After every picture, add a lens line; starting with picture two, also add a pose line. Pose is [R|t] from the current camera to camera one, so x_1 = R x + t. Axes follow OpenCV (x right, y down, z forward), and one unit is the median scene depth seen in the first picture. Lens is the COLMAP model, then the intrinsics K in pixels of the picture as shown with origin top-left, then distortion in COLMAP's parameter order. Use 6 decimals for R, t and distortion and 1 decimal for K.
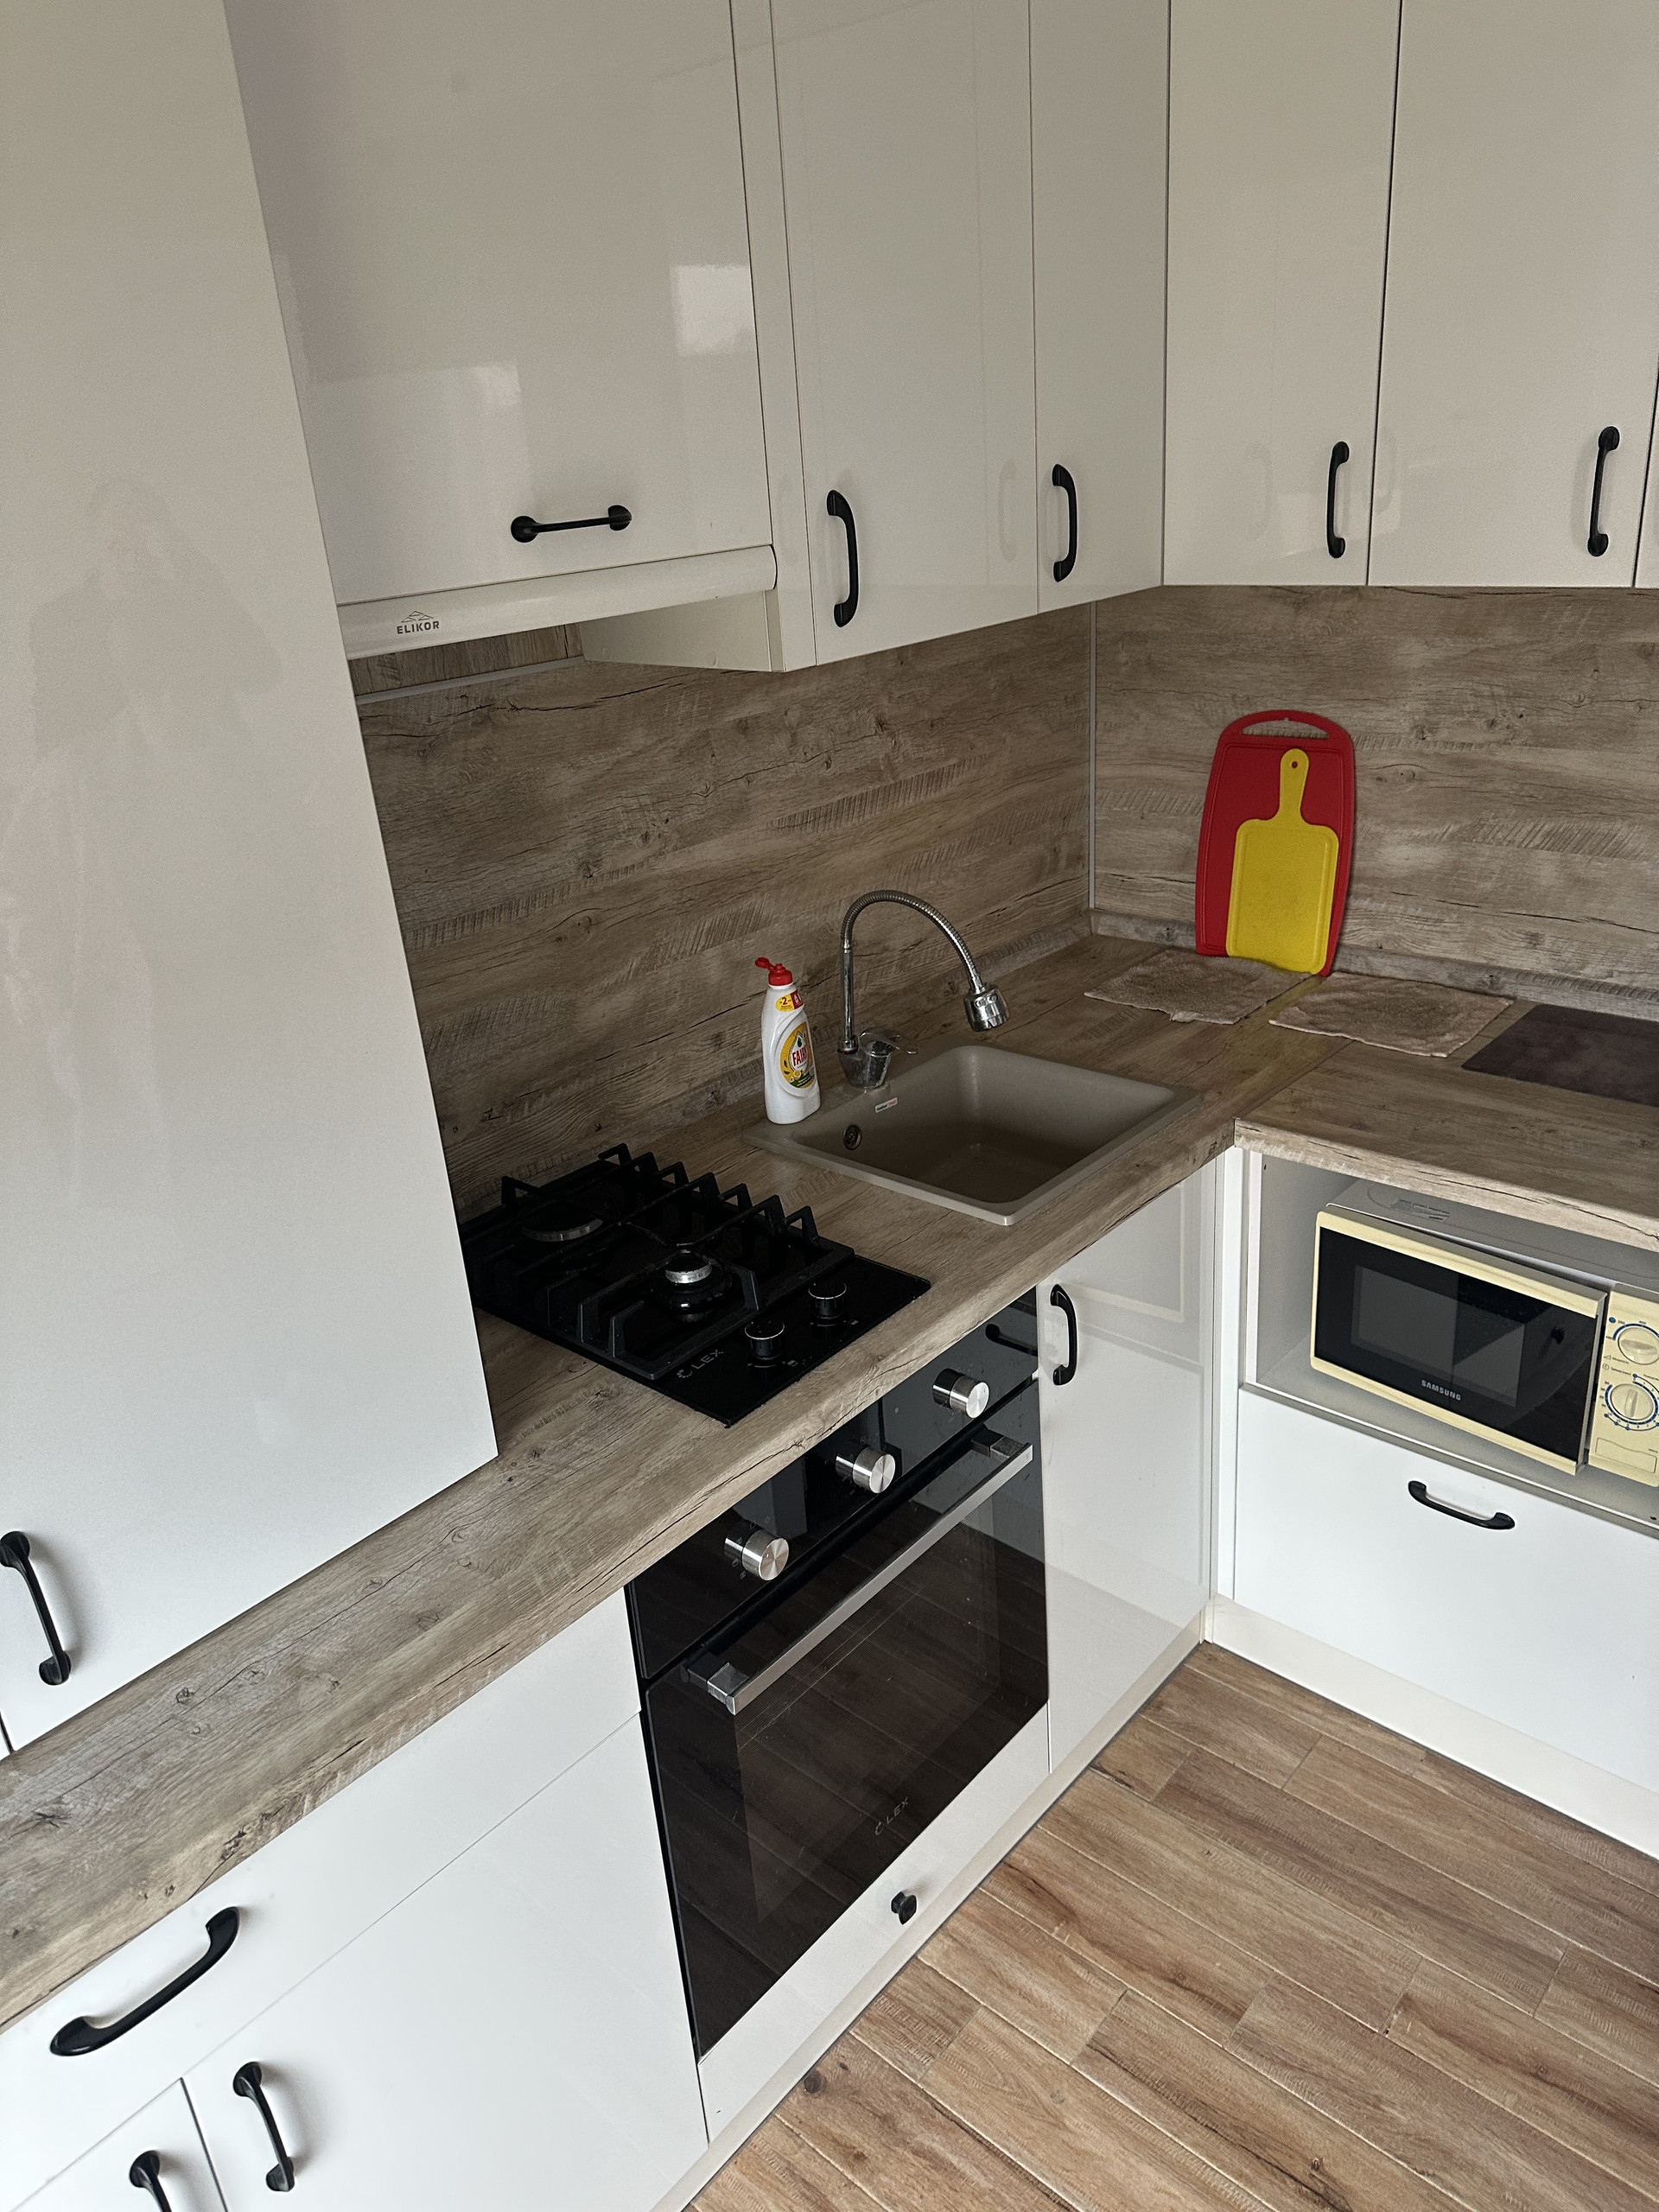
lens RADIAL K [[1532.7, 0, 829.5], [0, 1532.7, 1106.0], [0, 0, 1]] dist [0.098884, -0.128974]
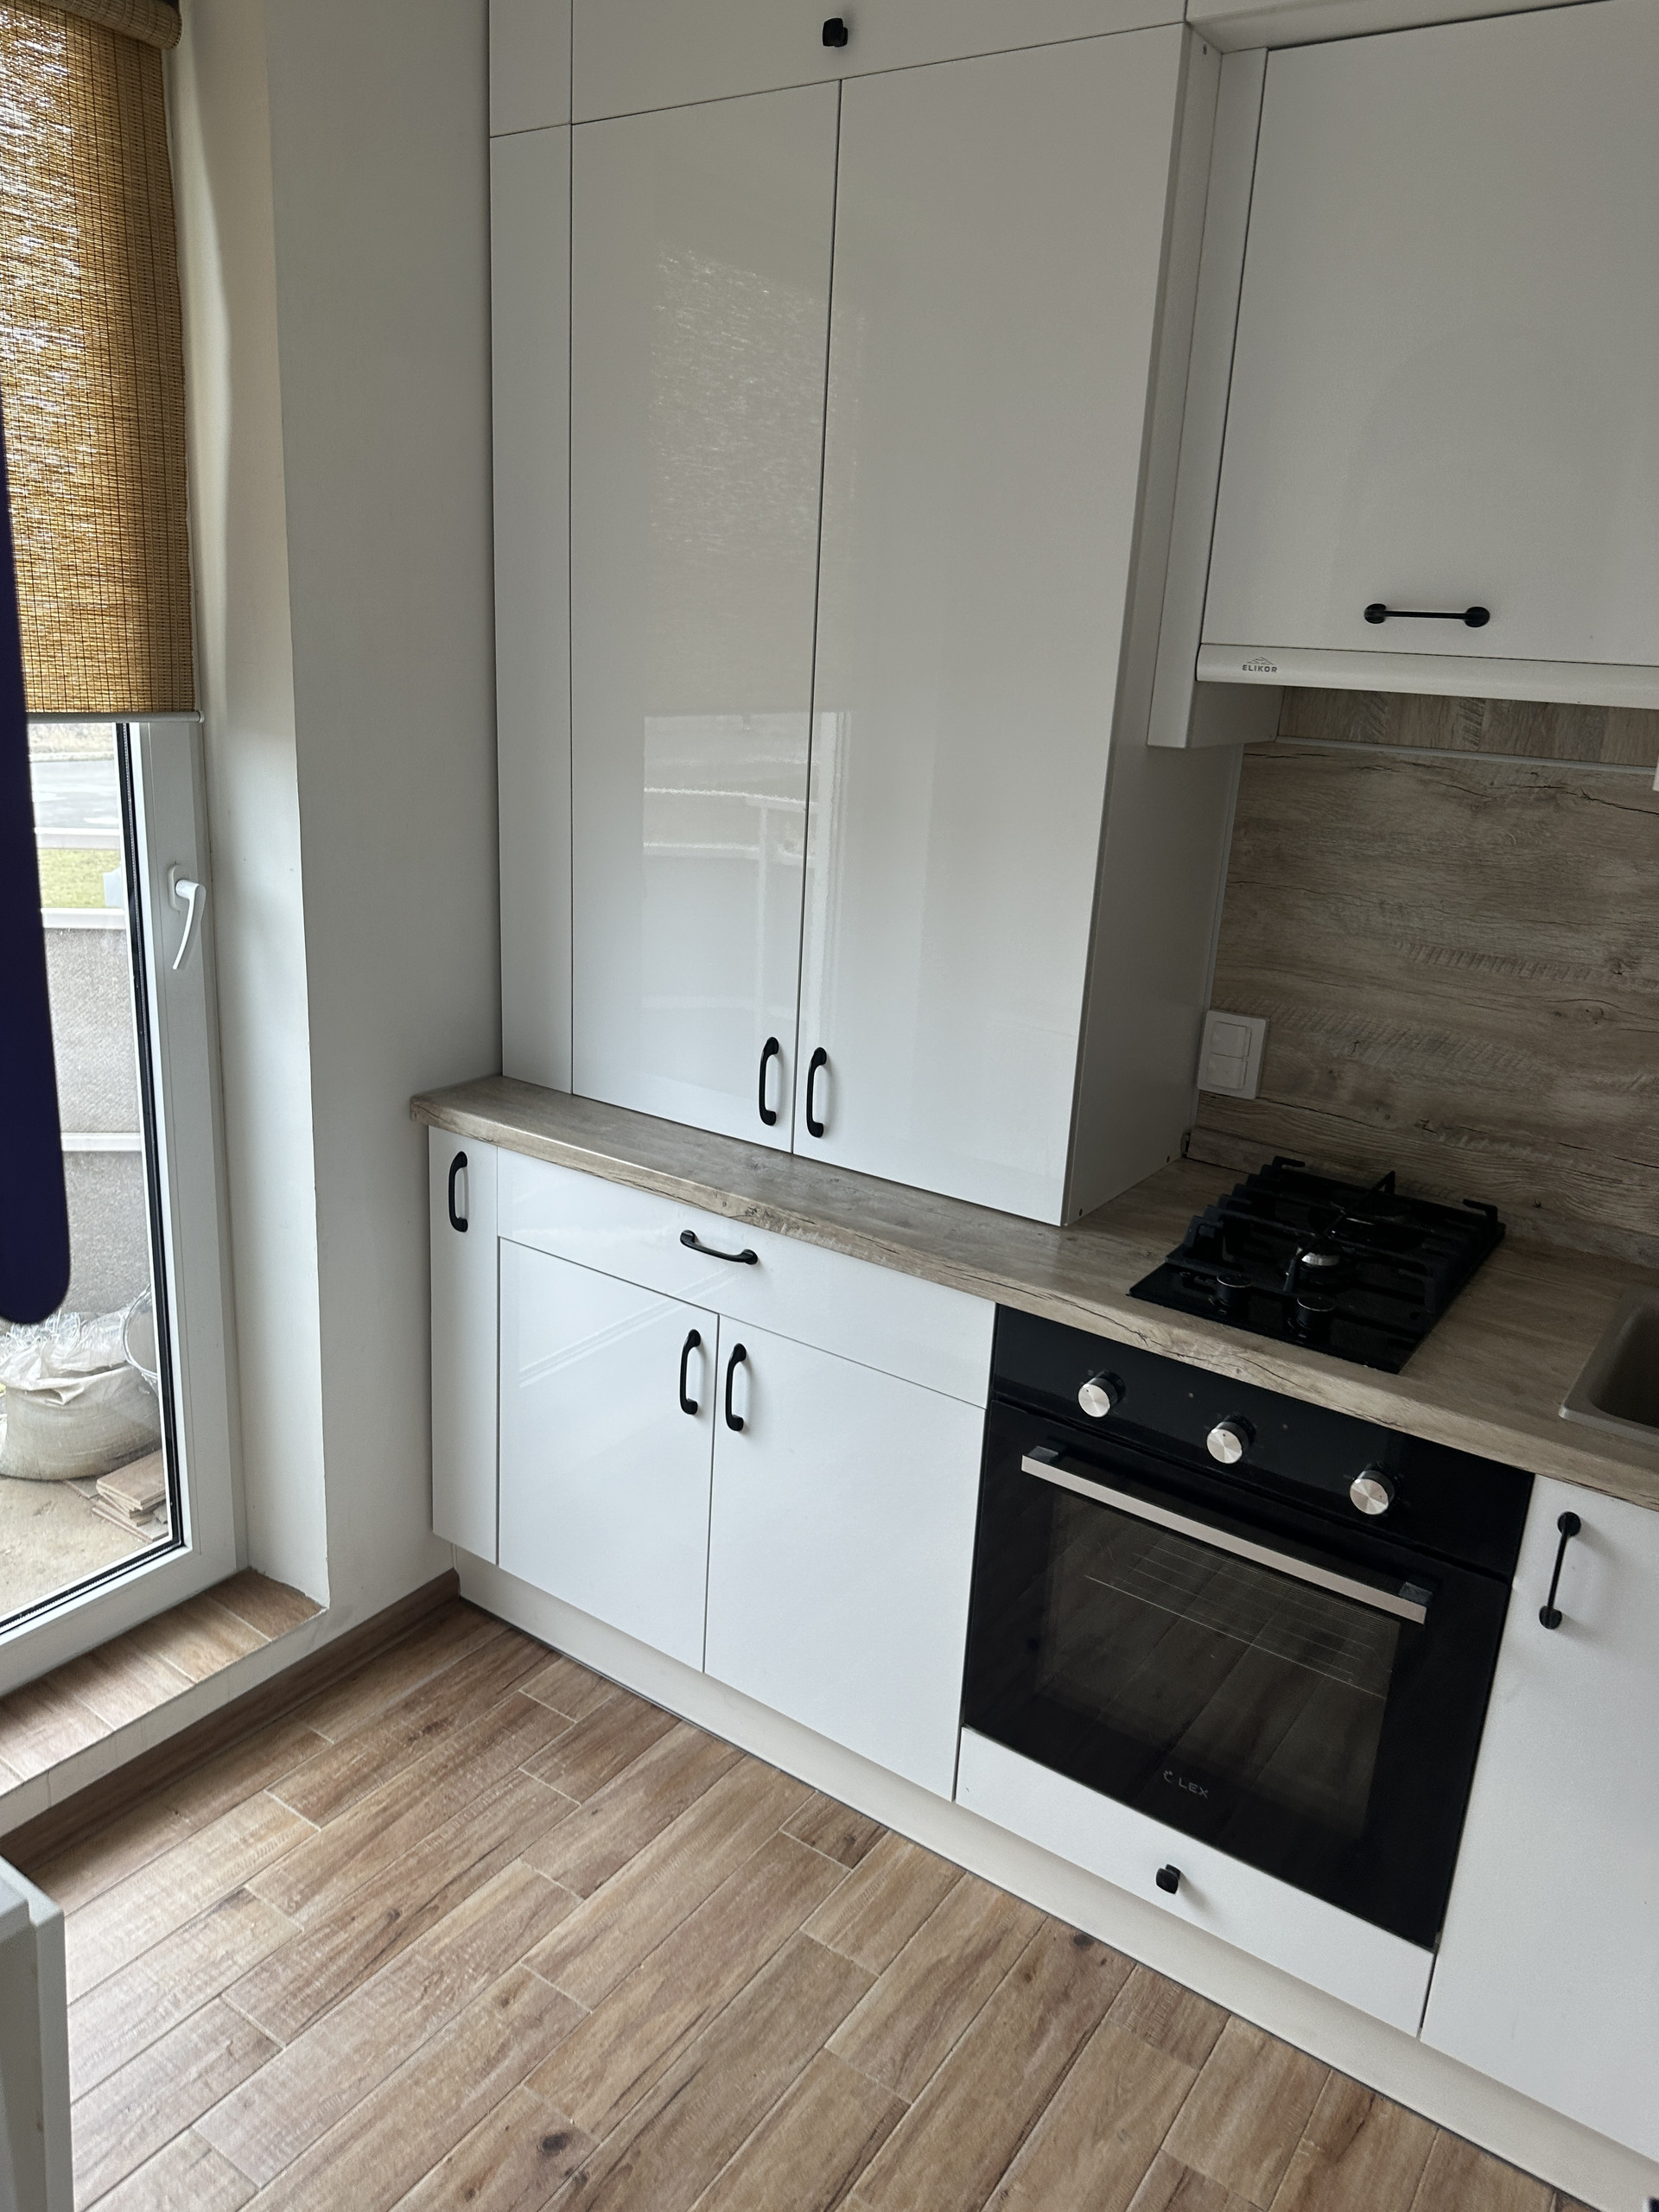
lens RADIAL K [[1542.9, 0, 829.5], [0, 1542.9, 1106.0], [0, 0, 1]] dist [0.004916, -0.053174]
pose [[0.109225, 0.359090, -0.926889, 0.824595], [-0.444417, 0.851723, 0.277599, -0.133296], [0.889136, 0.381605, 0.252615, 0.325025]]
